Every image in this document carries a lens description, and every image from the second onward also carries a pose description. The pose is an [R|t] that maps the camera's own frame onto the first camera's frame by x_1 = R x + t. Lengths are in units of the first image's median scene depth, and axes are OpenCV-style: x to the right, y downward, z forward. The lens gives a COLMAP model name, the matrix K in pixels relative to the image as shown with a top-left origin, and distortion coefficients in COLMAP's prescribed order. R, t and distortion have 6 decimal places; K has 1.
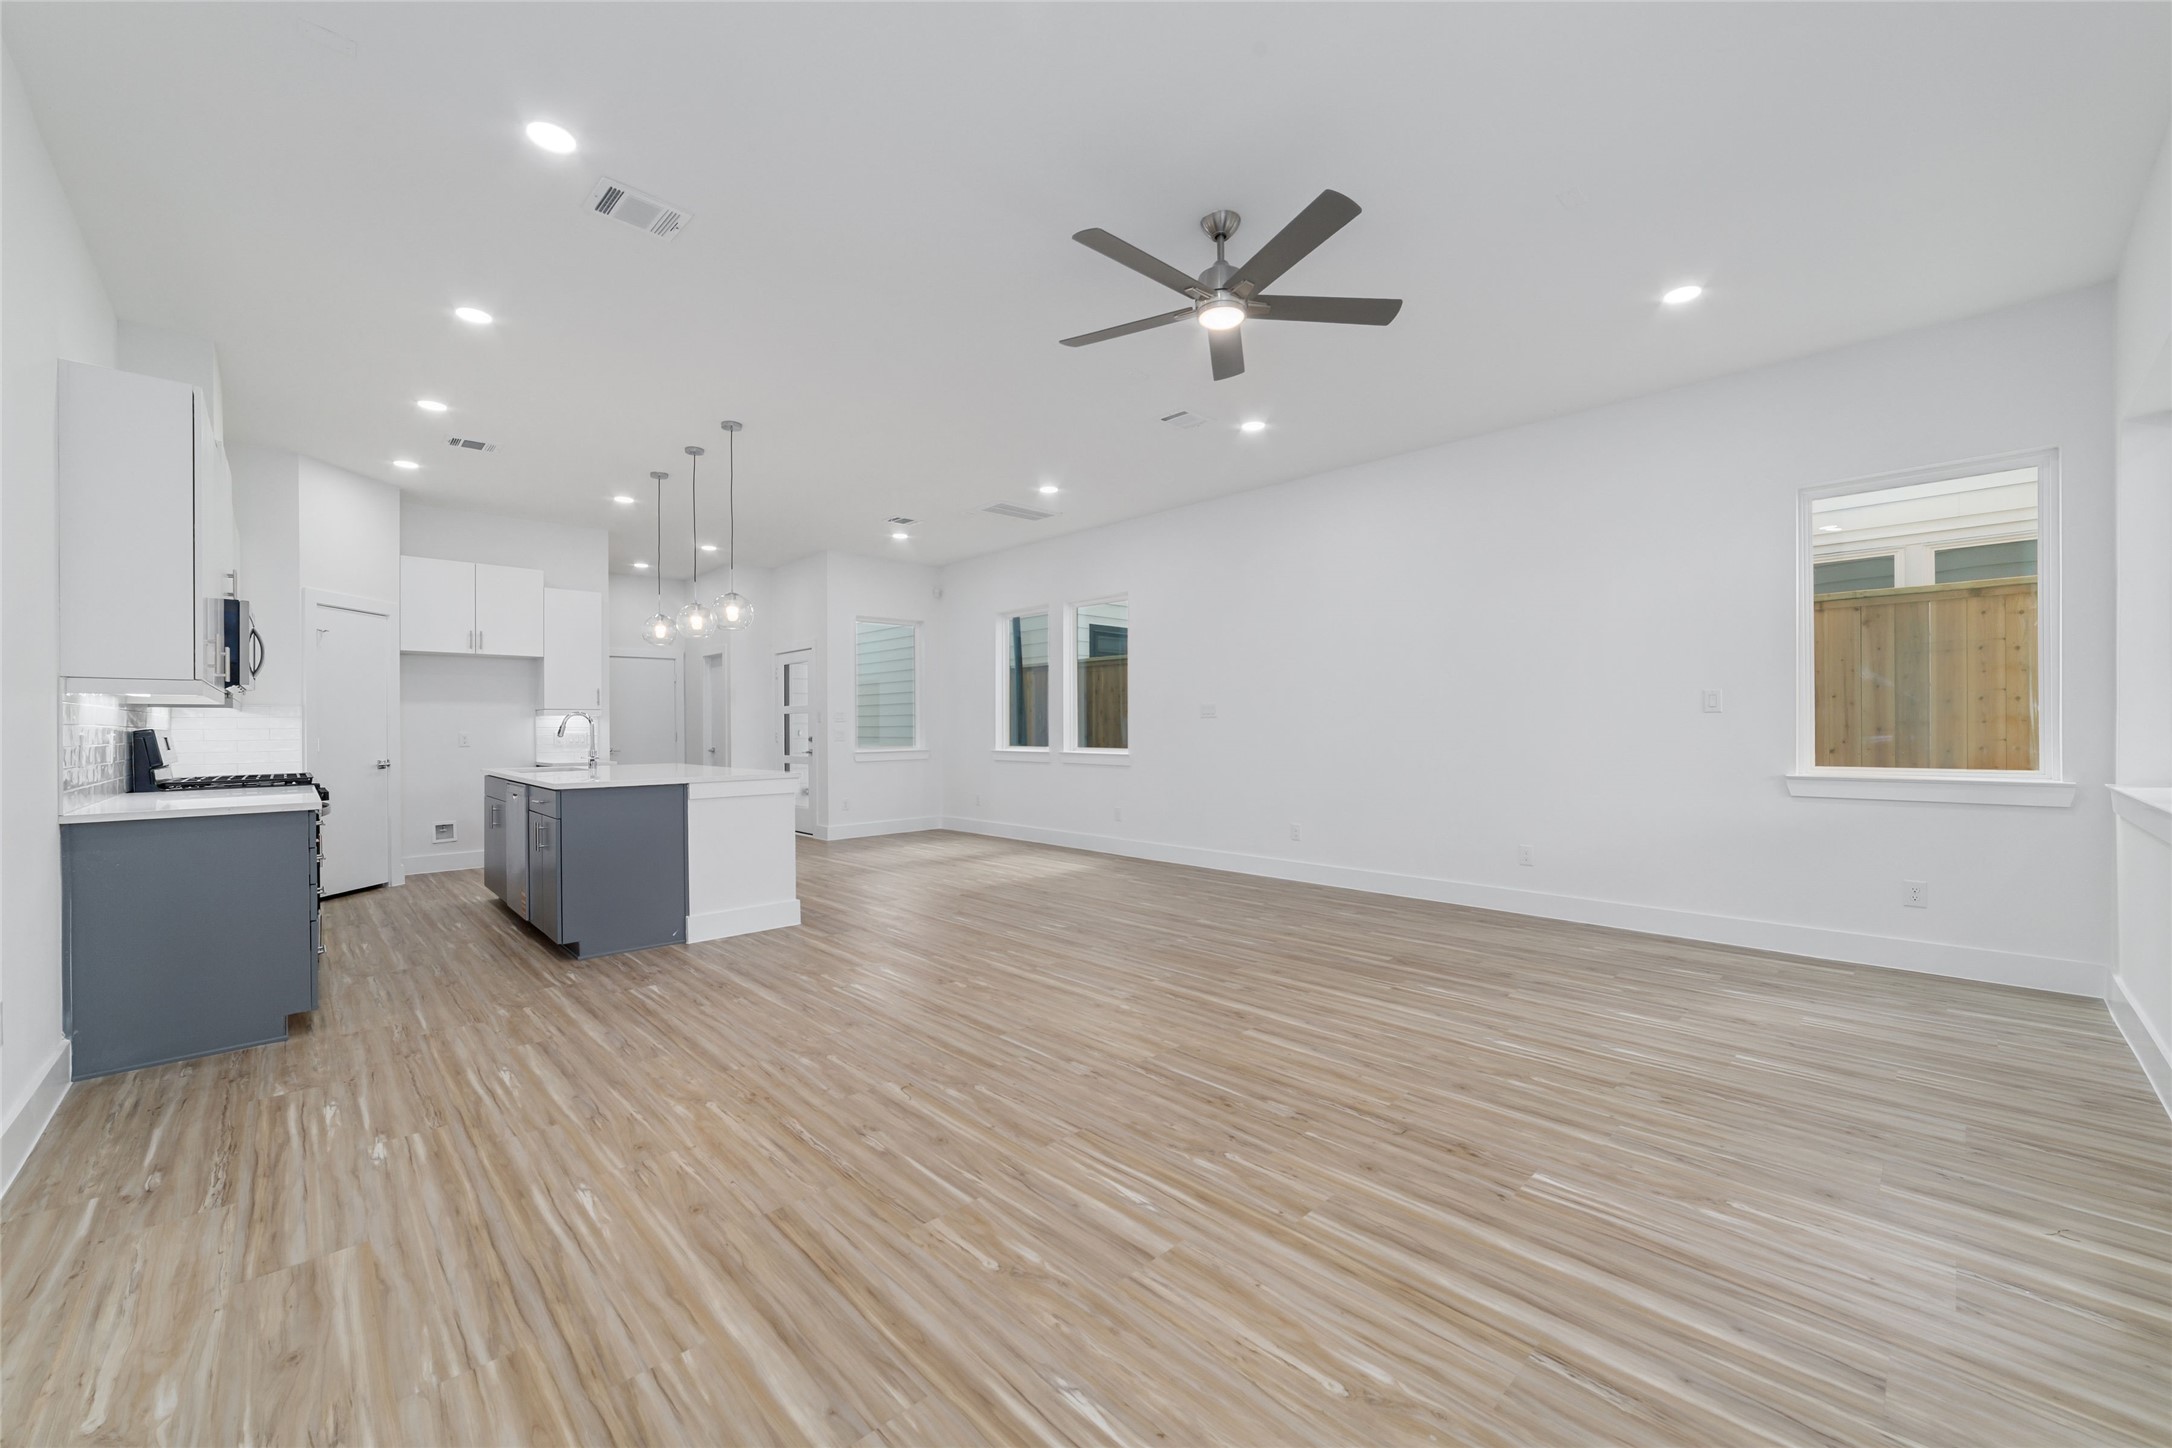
lens RADIAL K [[837.0, 0, 1083.6], [0, 837.0, 729.7], [0, 0, 1]] dist [-0.024878, 0.008325]
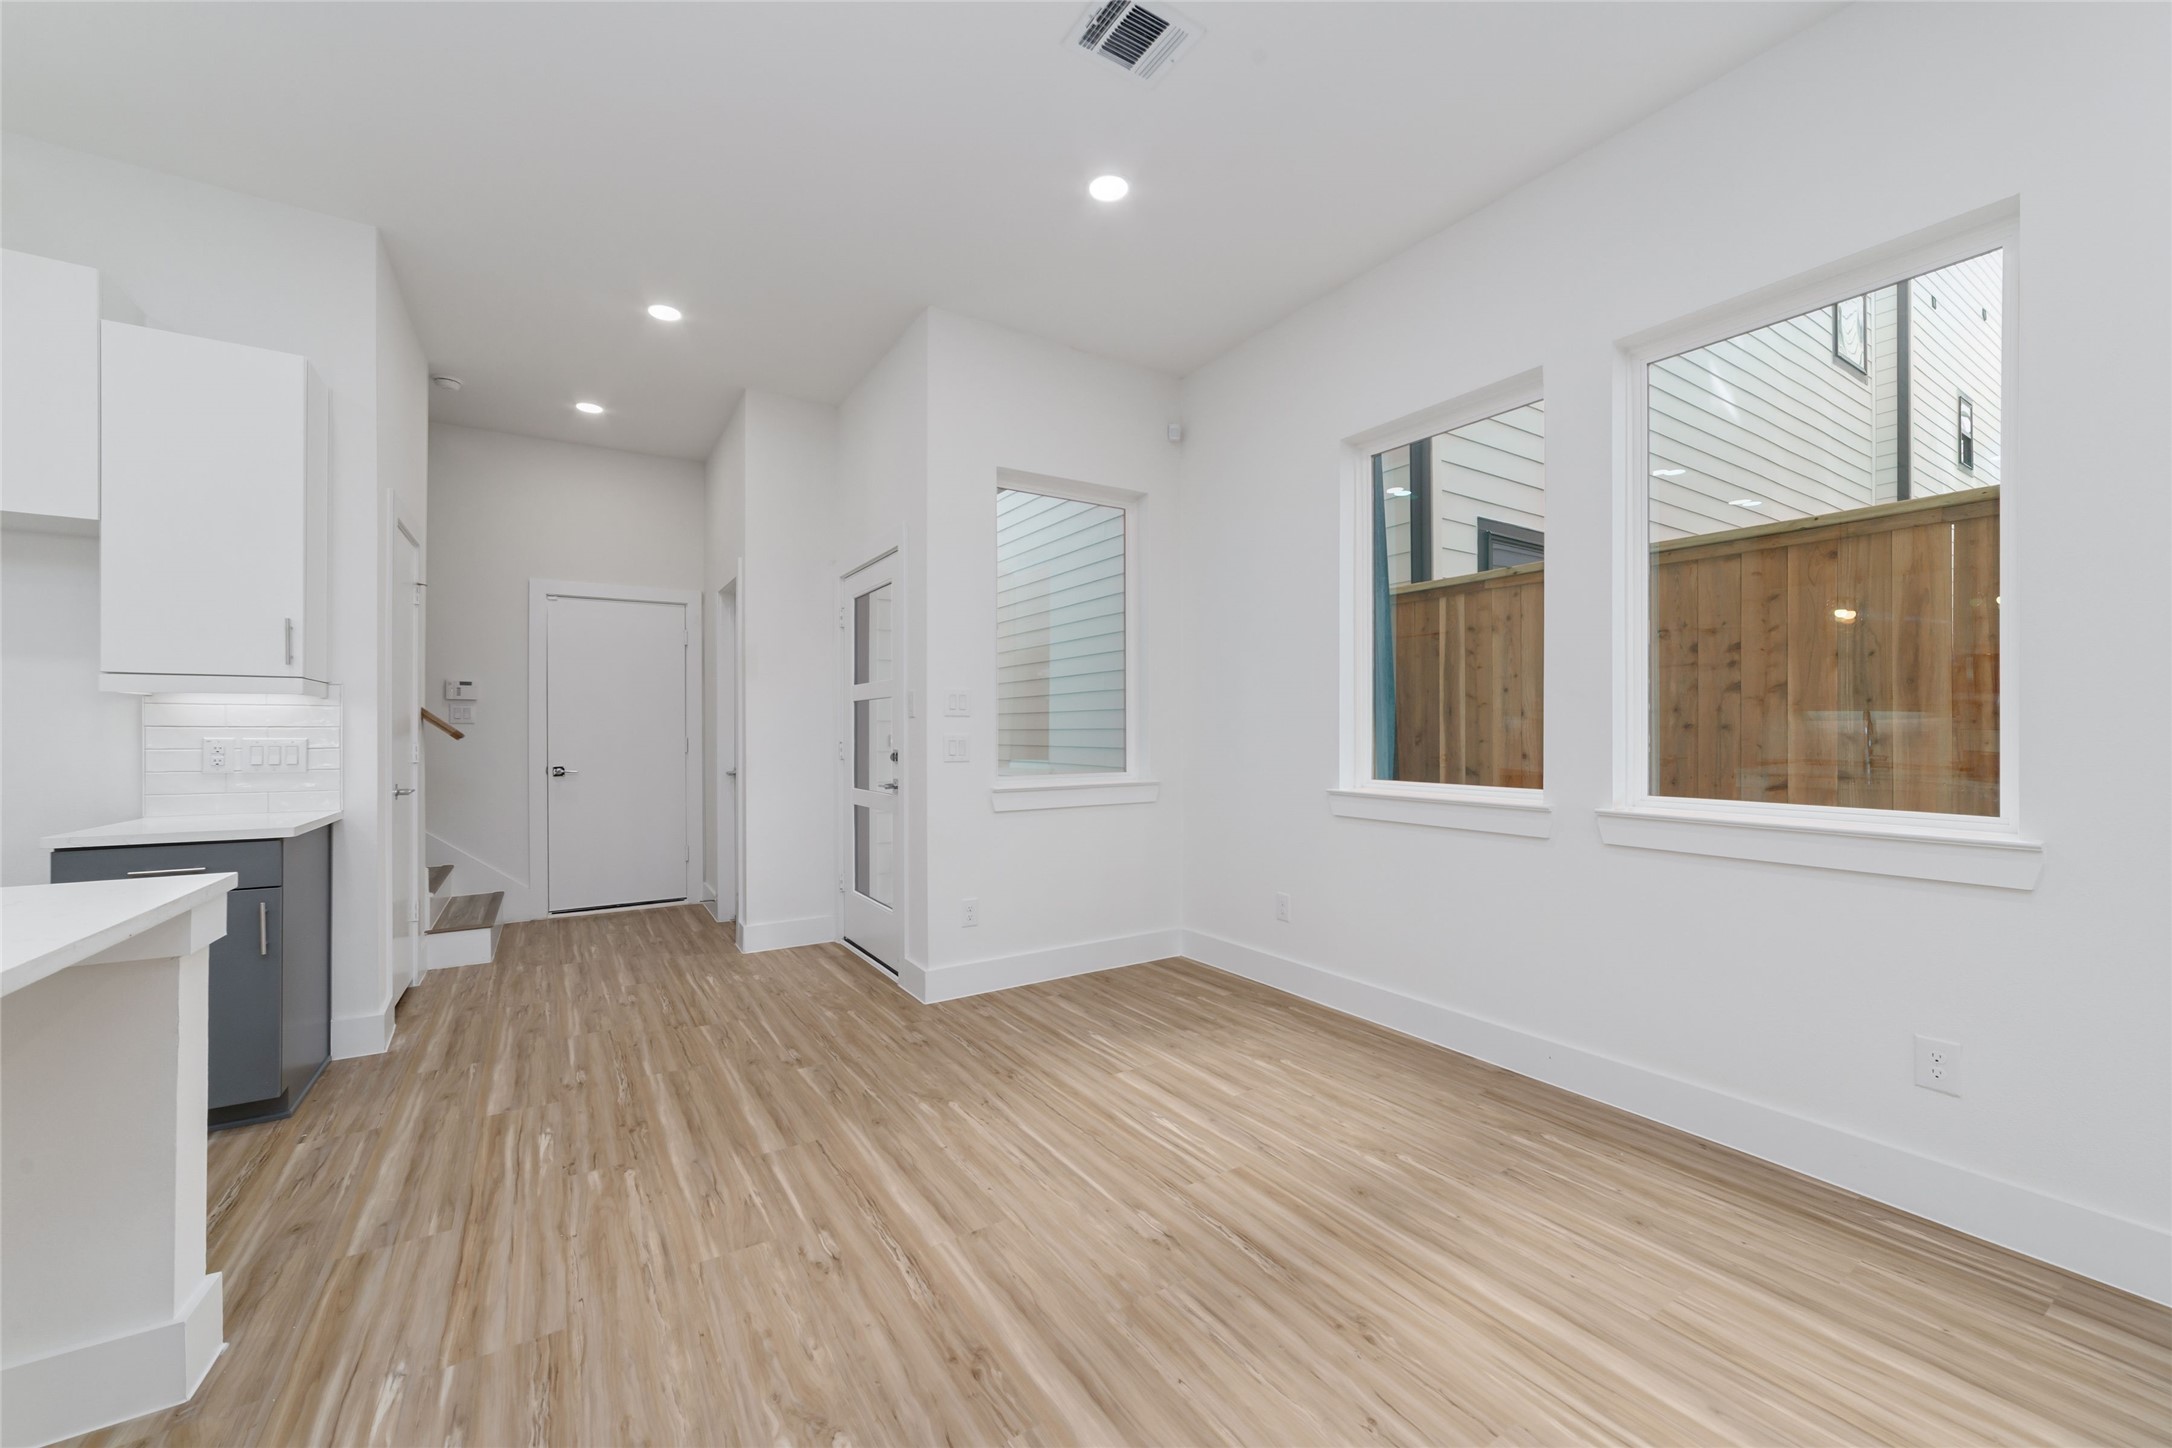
lens RADIAL K [[837.0, 0, 1083.6], [0, 837.0, 729.7], [0, 0, 1]] dist [-0.024878, 0.008325]
pose [[0.980809, 0.006158, -0.194873, -0.193353], [-0.006904, 0.999971, -0.003148, -0.001850], [0.194848, 0.004433, 0.980823, 0.783831]]
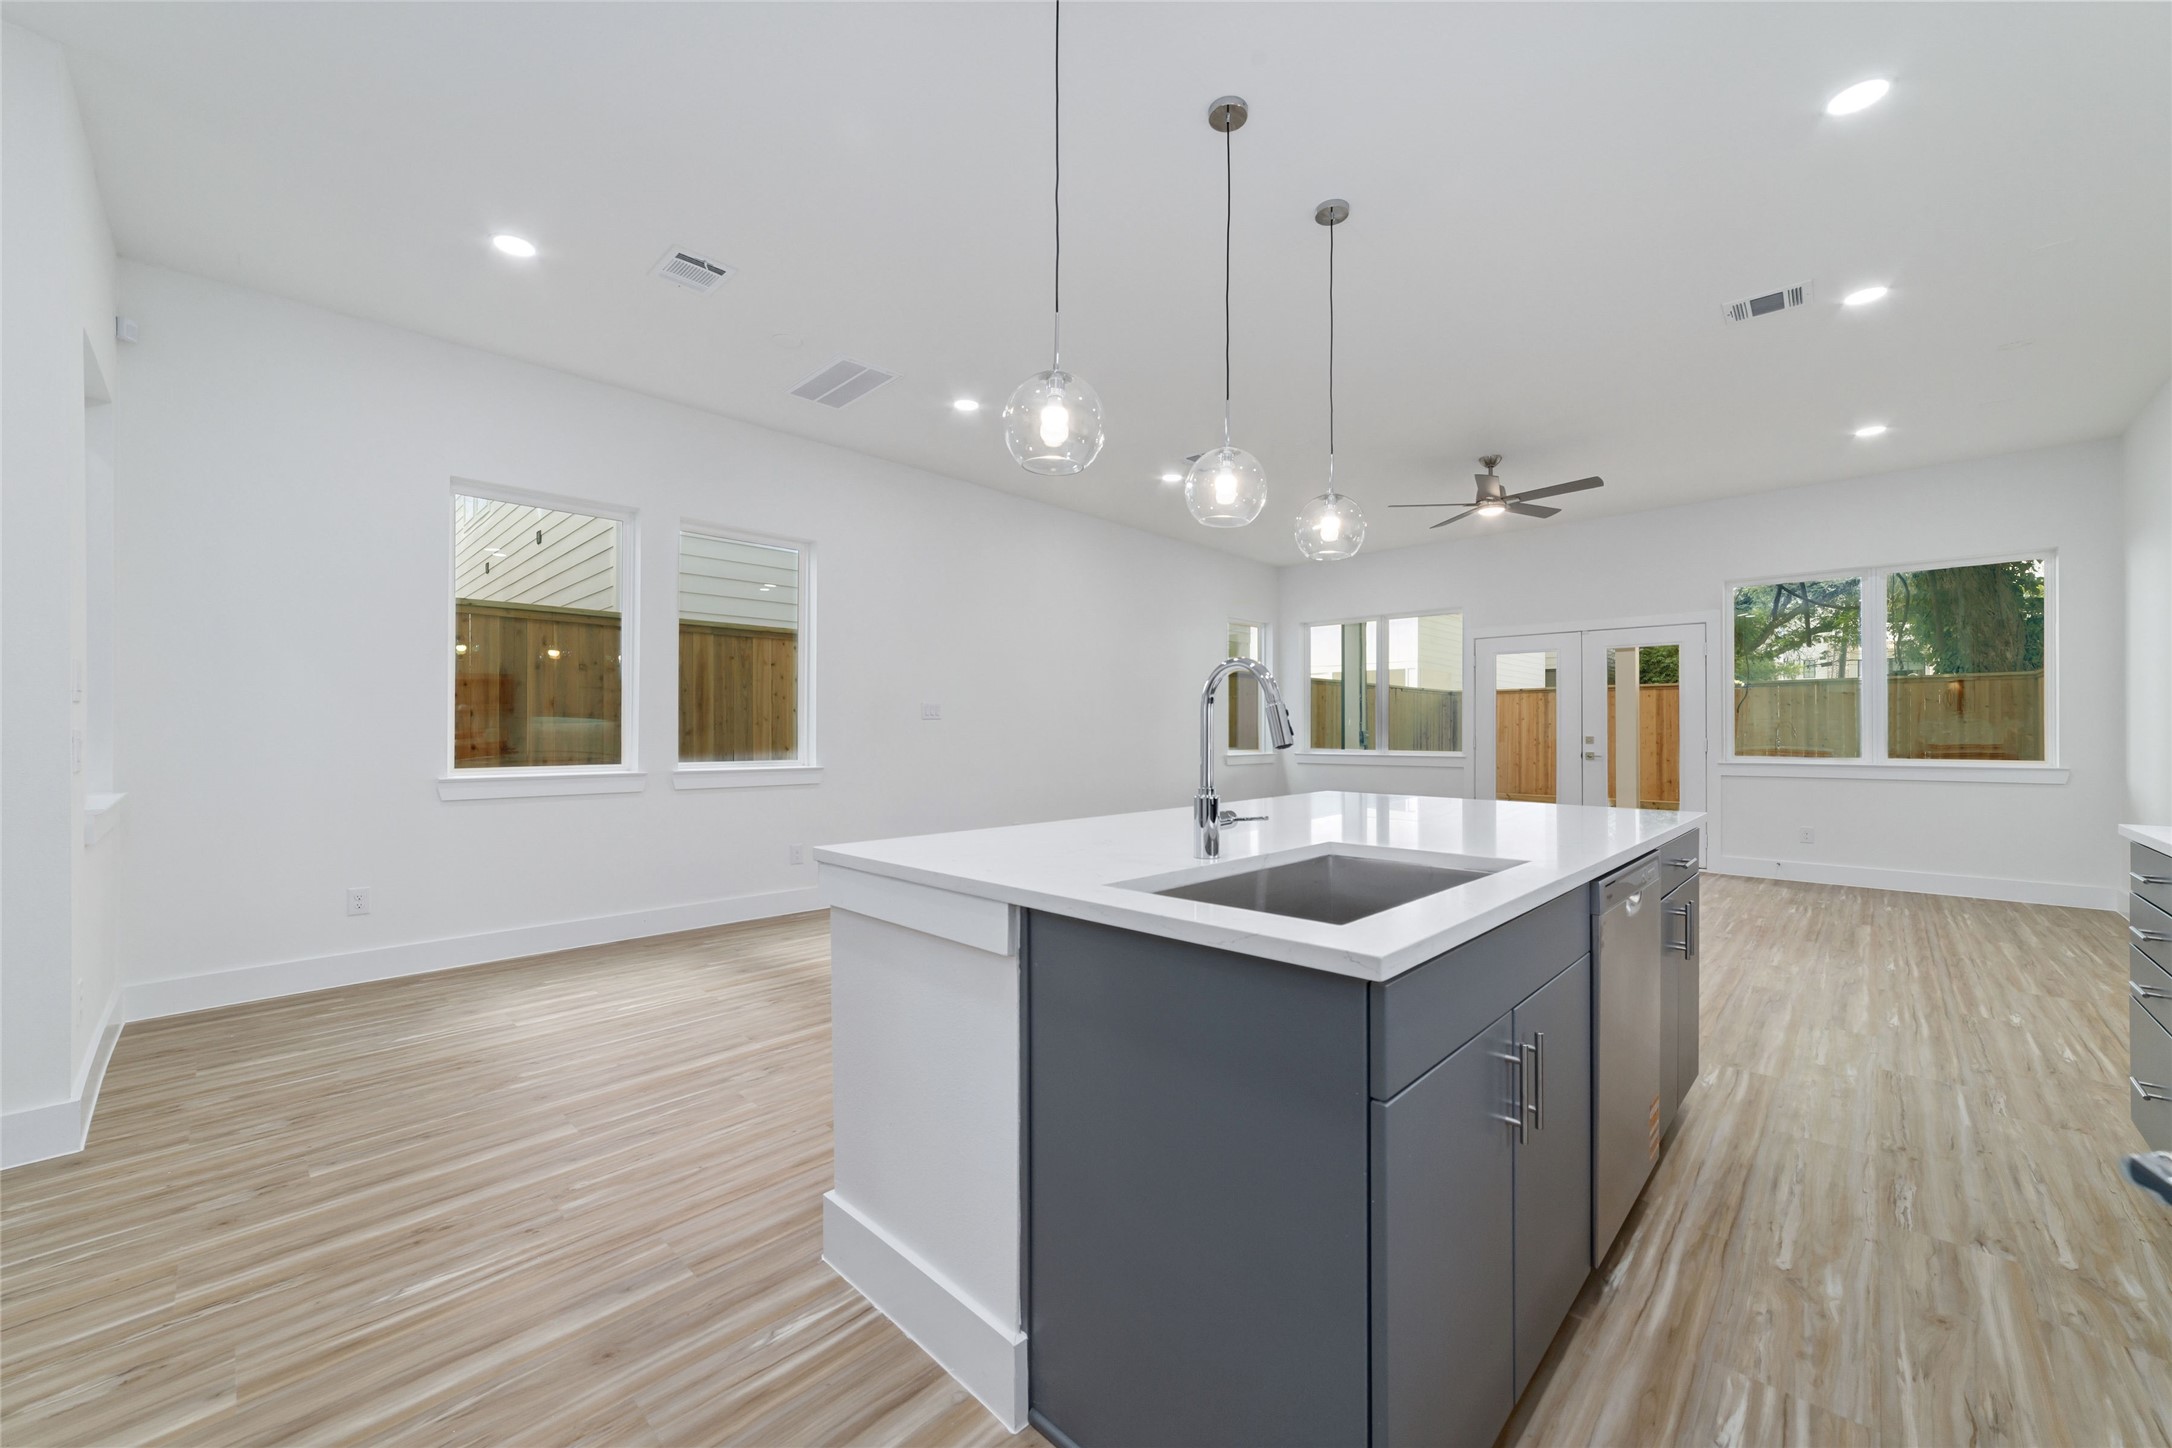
lens RADIAL K [[837.0, 0, 1083.6], [0, 837.0, 729.7], [0, 0, 1]] dist [-0.024878, 0.008325]
pose [[-0.035460, 0.005978, 0.999353, -0.740398], [0.002406, 0.999980, -0.005897, 0.002595], [-0.999368, 0.002195, -0.035473, 0.886986]]
